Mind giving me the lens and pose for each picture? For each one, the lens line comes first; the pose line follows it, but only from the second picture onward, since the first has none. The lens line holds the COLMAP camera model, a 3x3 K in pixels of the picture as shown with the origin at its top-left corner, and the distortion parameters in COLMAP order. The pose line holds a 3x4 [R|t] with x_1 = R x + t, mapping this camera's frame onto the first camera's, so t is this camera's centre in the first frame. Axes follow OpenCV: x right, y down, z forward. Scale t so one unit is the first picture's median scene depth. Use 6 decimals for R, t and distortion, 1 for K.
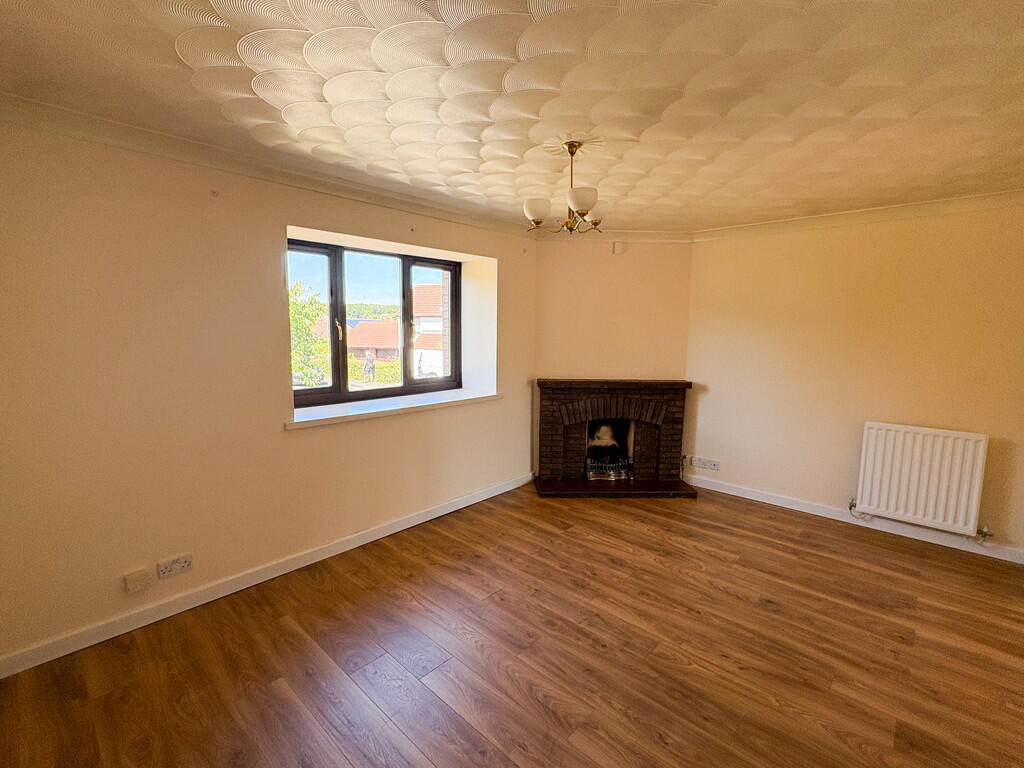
lens RADIAL K [[461.3, 0, 510.5], [0, 461.3, 384.7], [0, 0, 1]] dist [0.000685, 0.000122]
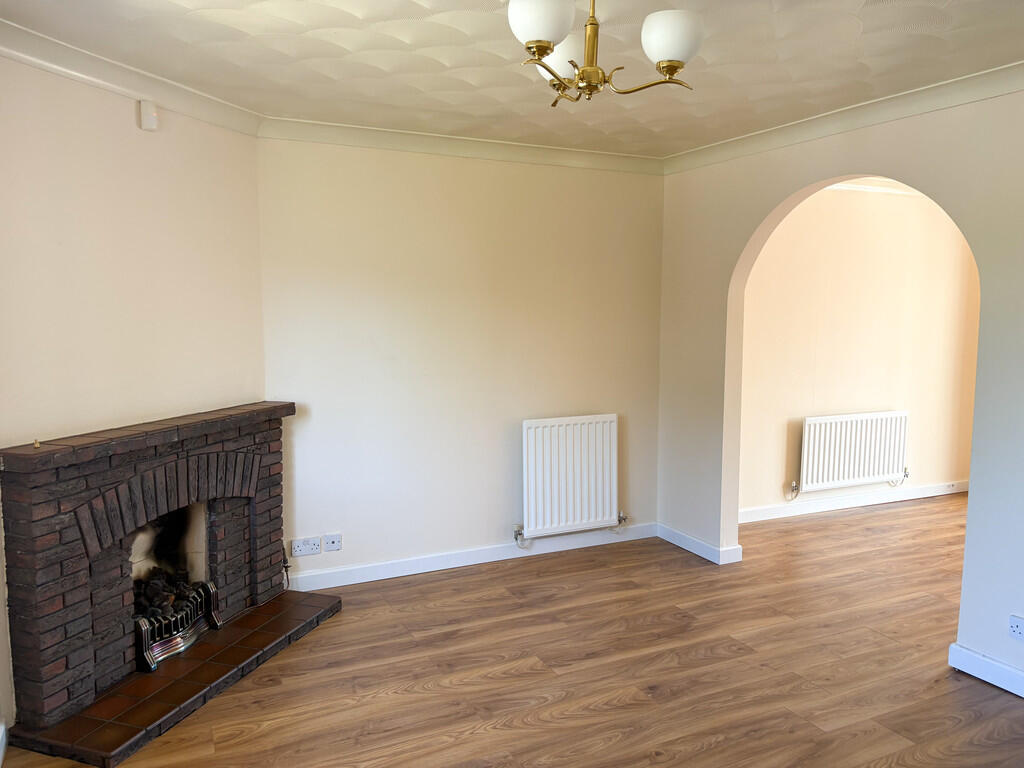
lens RADIAL K [[778.2, 0, 510.0], [0, 778.2, 384.0], [0, 0, 1]] dist [0.022375, -0.006463]
pose [[0.361546, -0.107795, 0.926102, -0.412445], [0.115092, 0.990857, 0.070401, -0.072203], [-0.925224, 0.081134, 0.370646, 0.515643]]
